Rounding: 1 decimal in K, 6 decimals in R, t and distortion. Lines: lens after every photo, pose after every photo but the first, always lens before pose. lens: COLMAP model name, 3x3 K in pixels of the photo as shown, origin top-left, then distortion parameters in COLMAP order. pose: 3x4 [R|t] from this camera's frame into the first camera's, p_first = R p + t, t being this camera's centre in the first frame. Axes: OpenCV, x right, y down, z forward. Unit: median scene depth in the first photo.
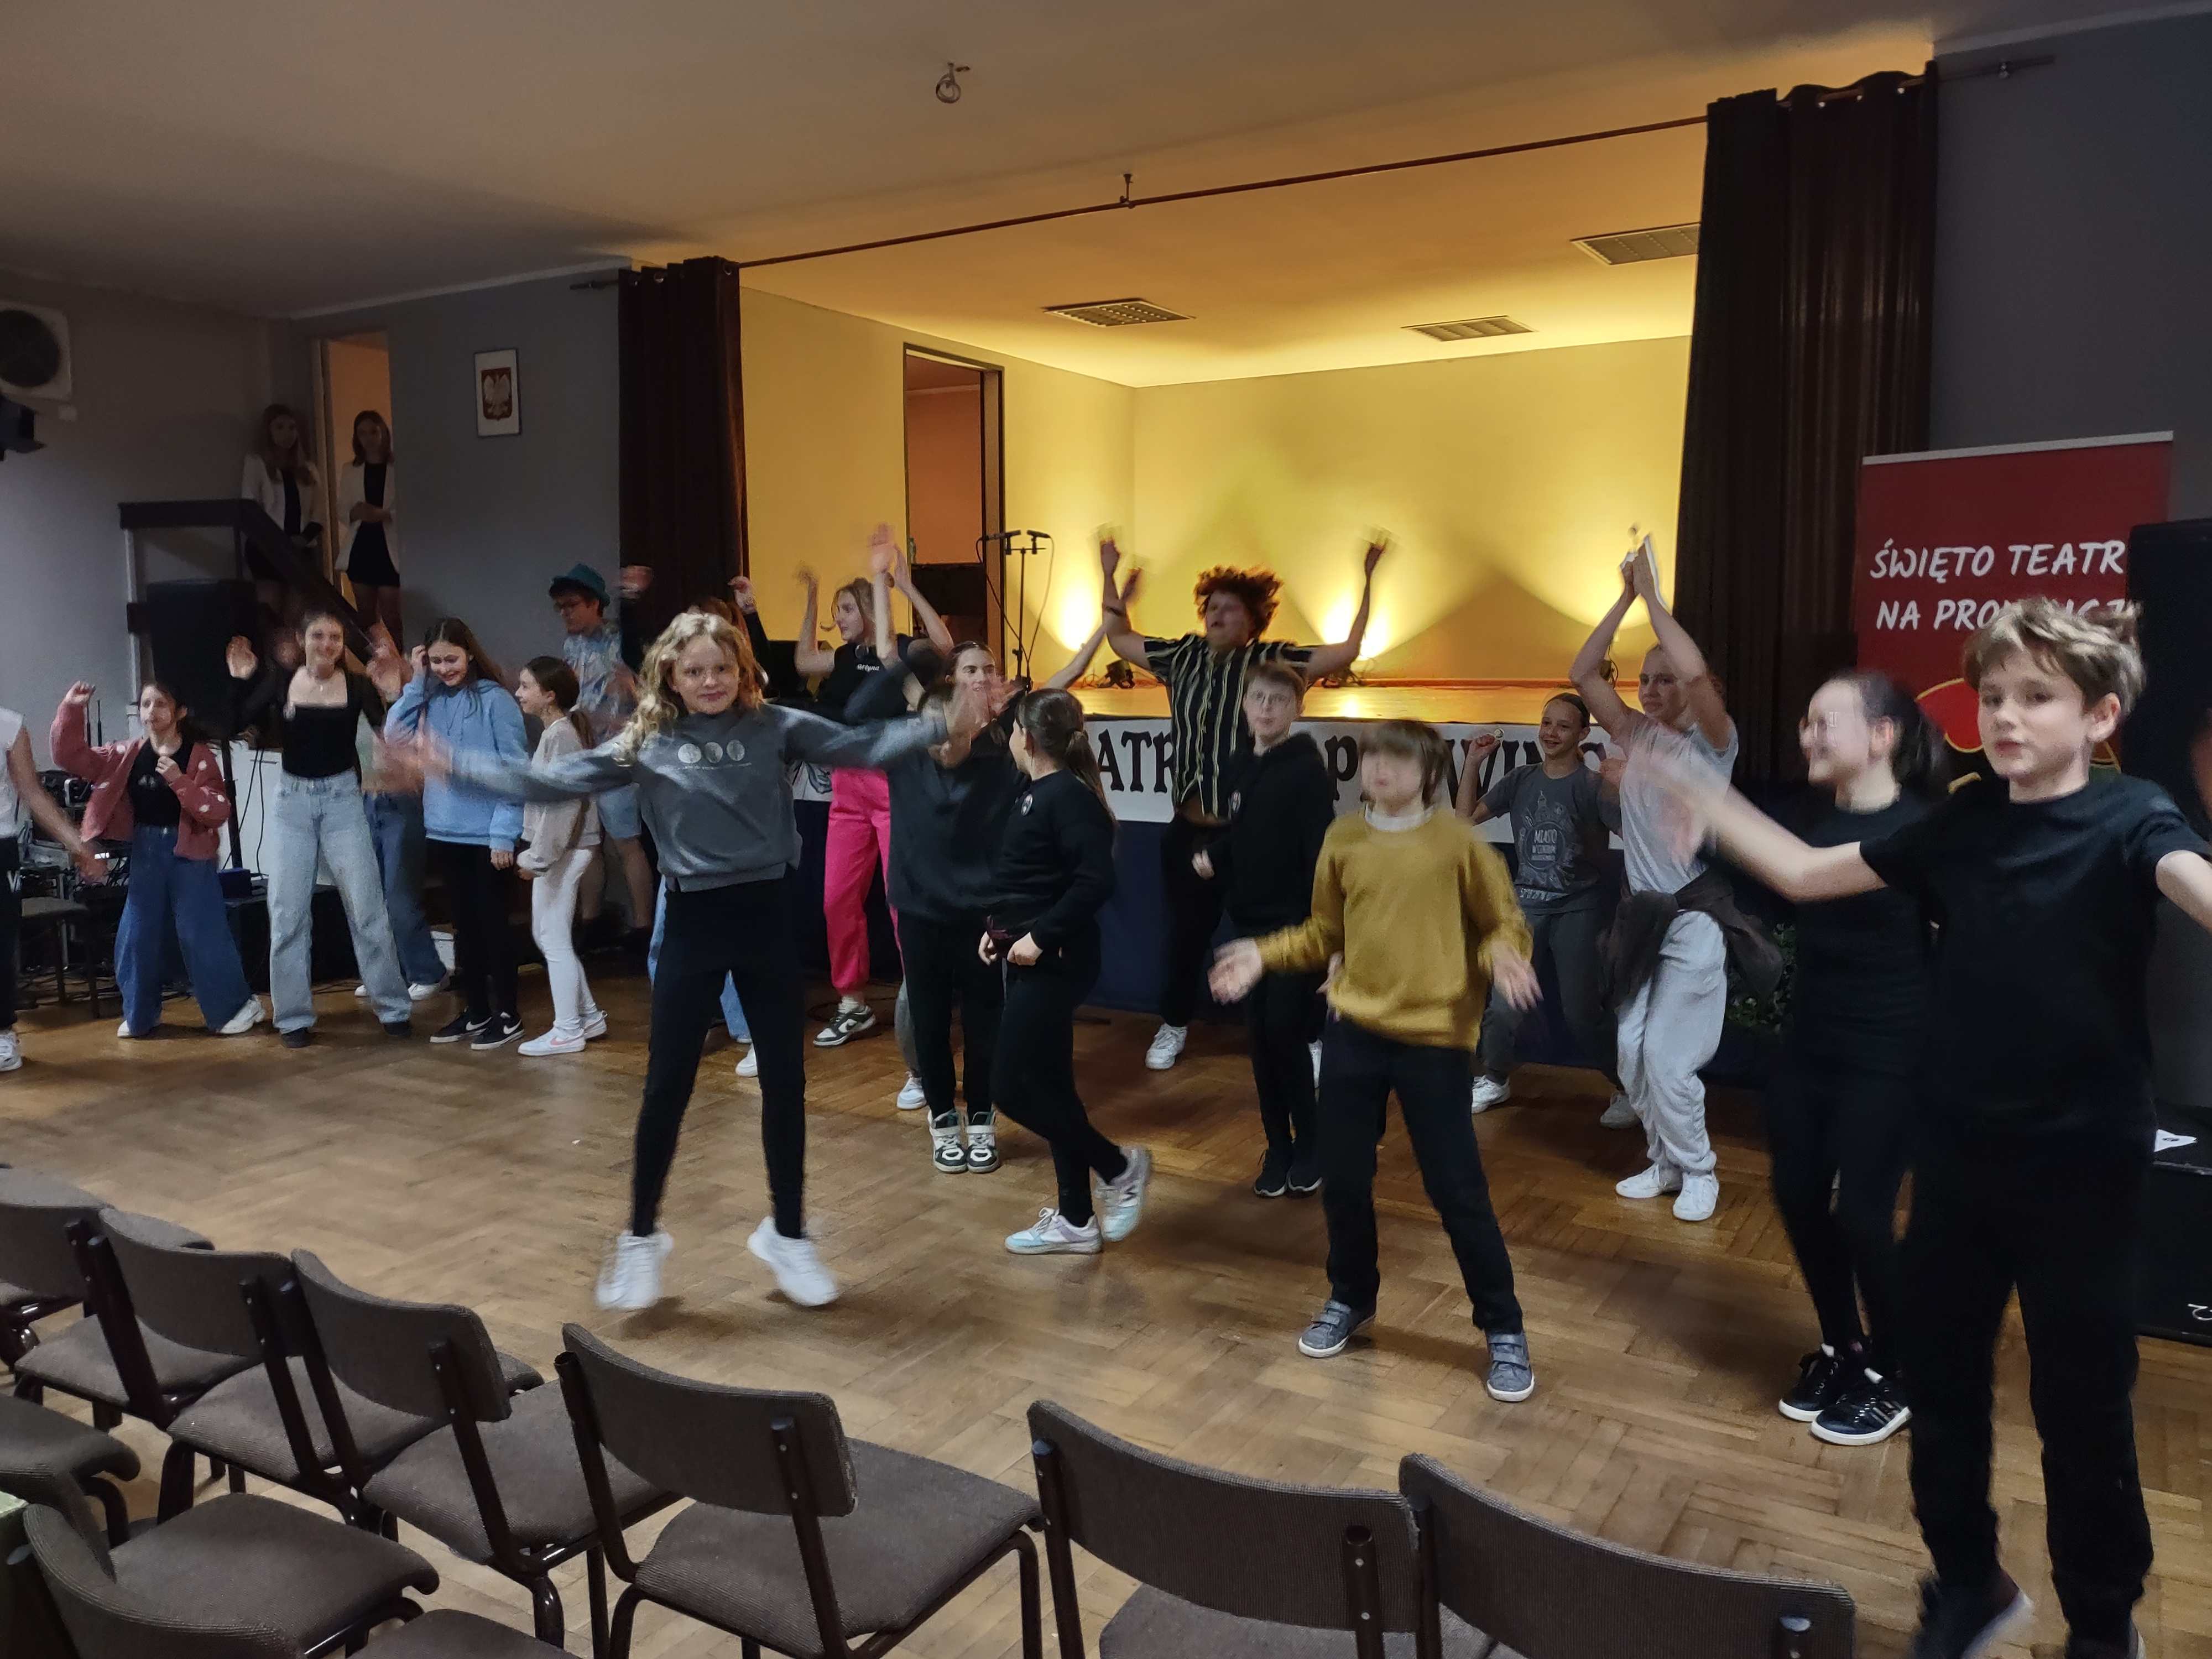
lens RADIAL K [[1818.8, 0, 1106.0], [0, 1818.8, 829.5], [0, 0, 1]] dist [0.060244, 0.000718]
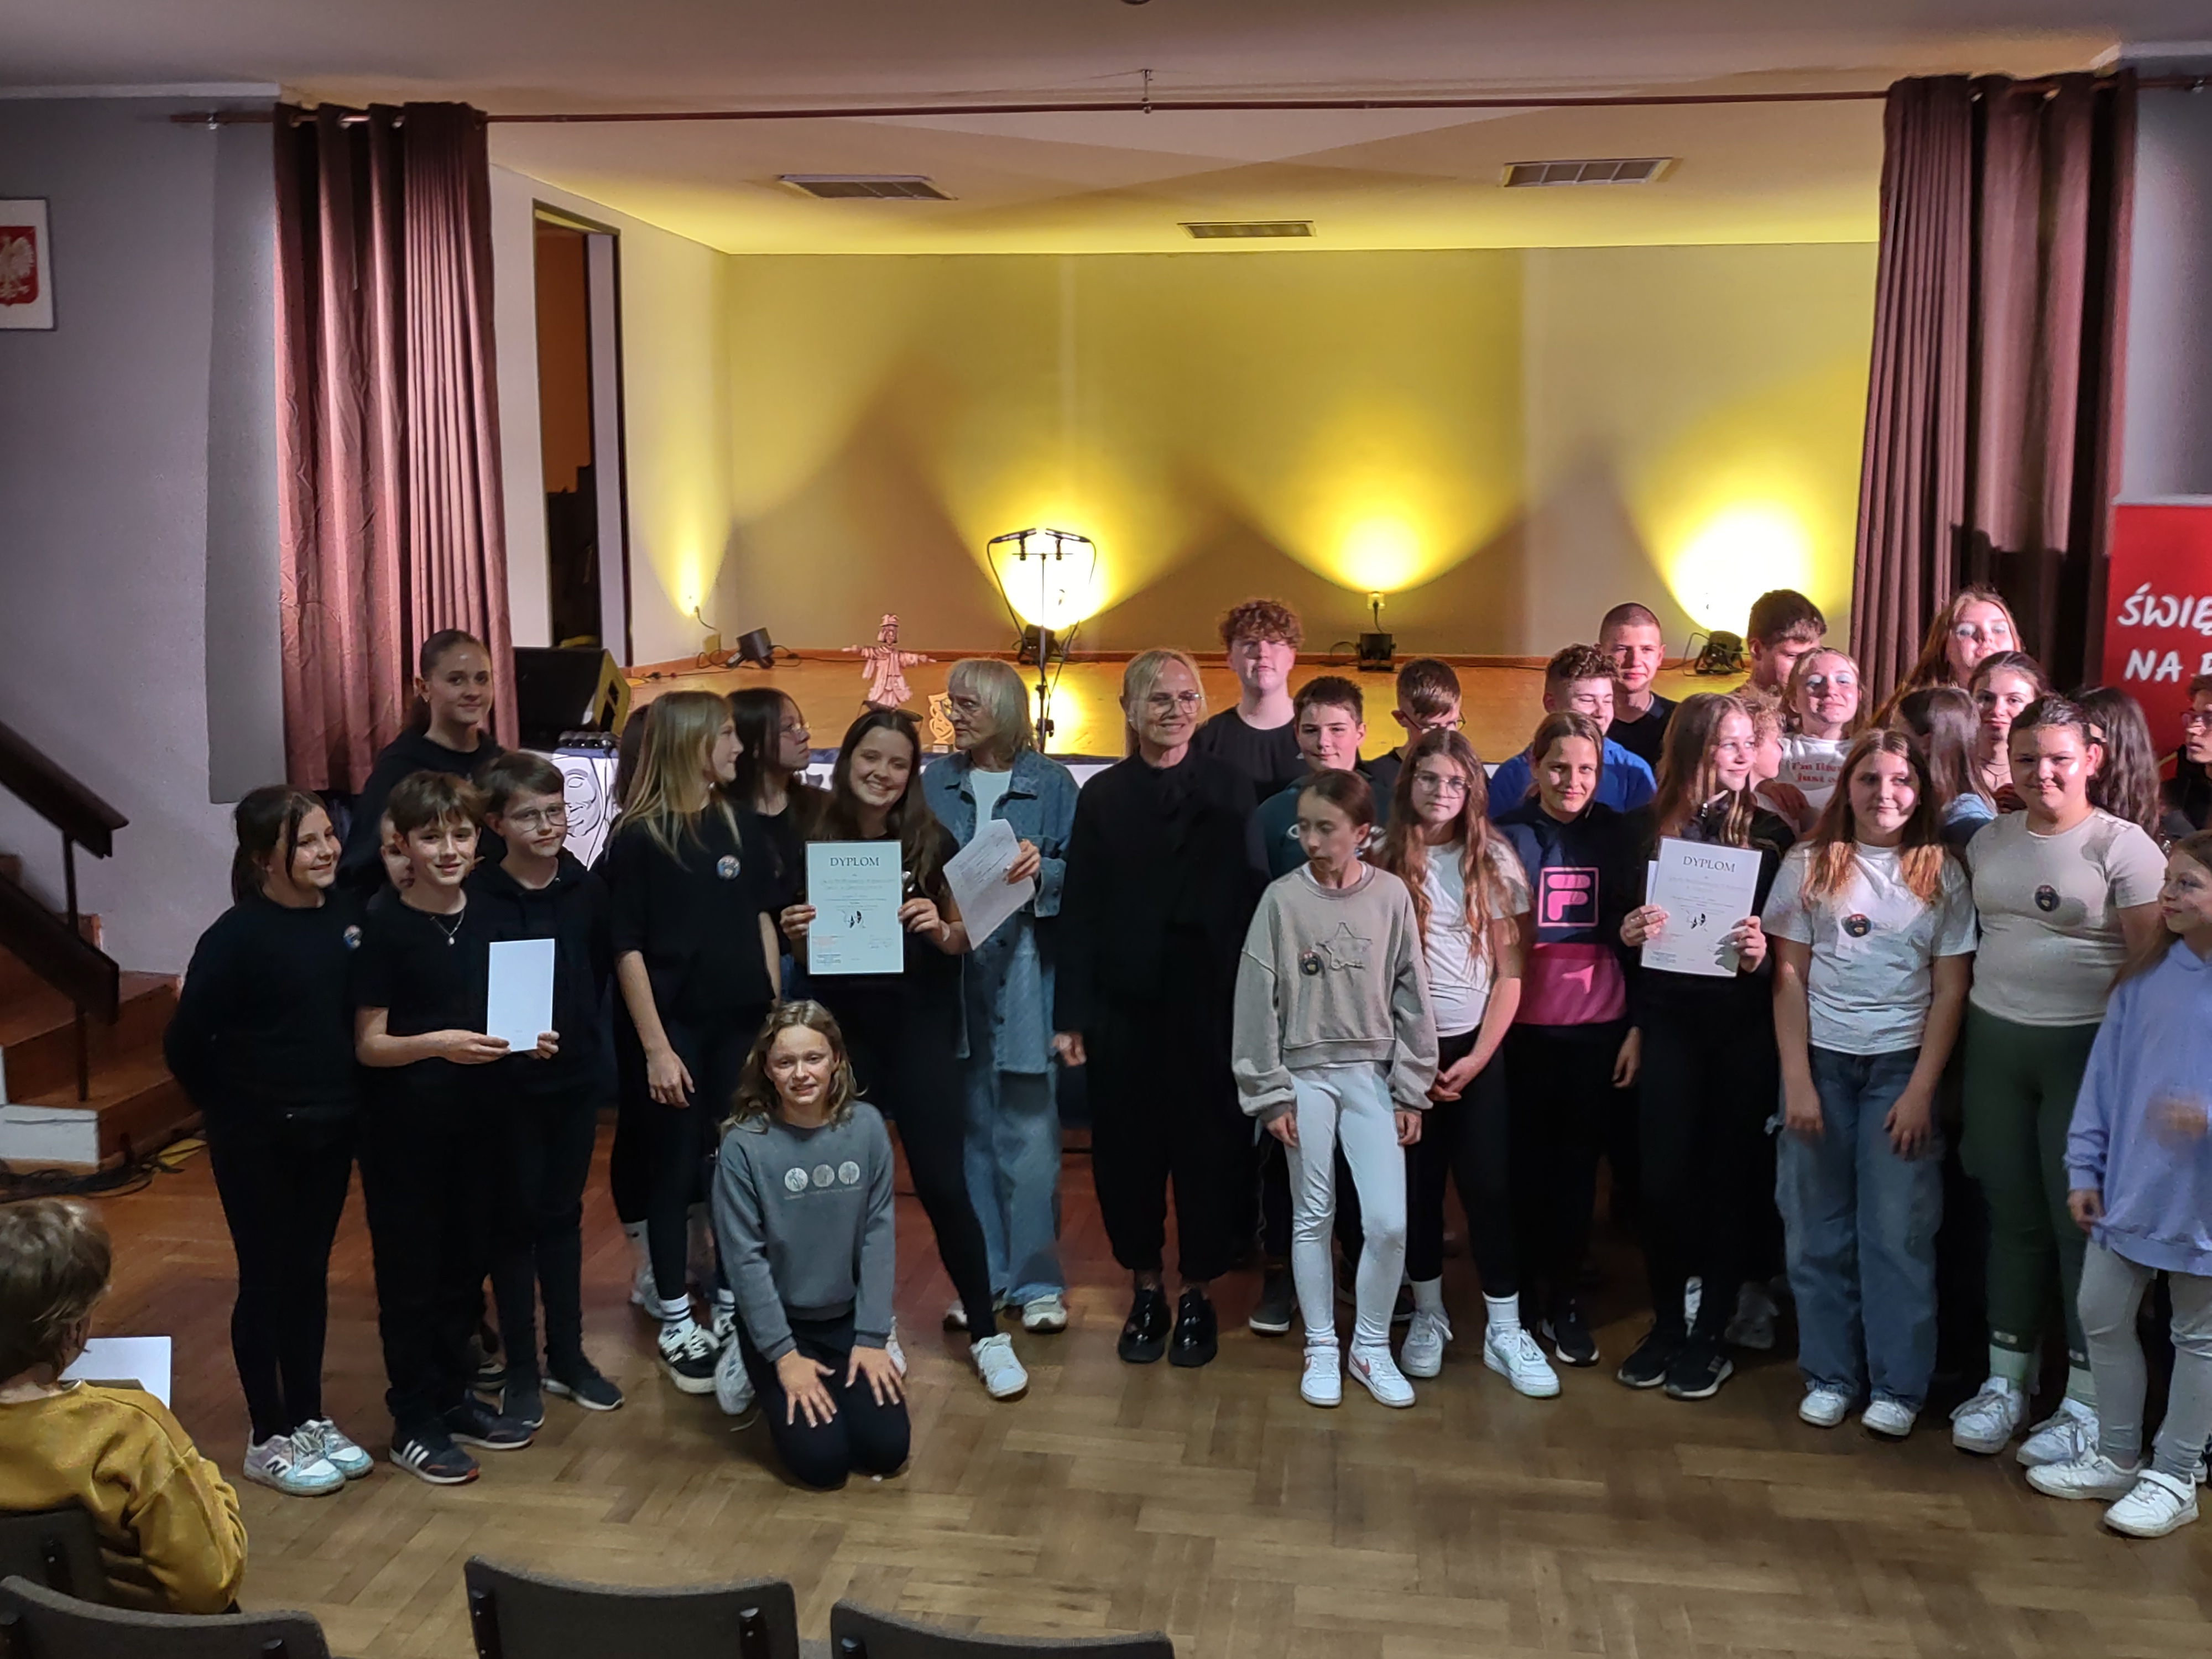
lens RADIAL K [[2468.5, 0, 1106.0], [0, 2468.5, 829.5], [0, 0, 1]] dist [0.073210, -0.000067]
pose [[0.908501, -0.049920, 0.414891, -0.455104], [0.034991, 0.998440, 0.043513, -0.082222], [-0.416416, -0.025014, 0.908830, 0.043235]]
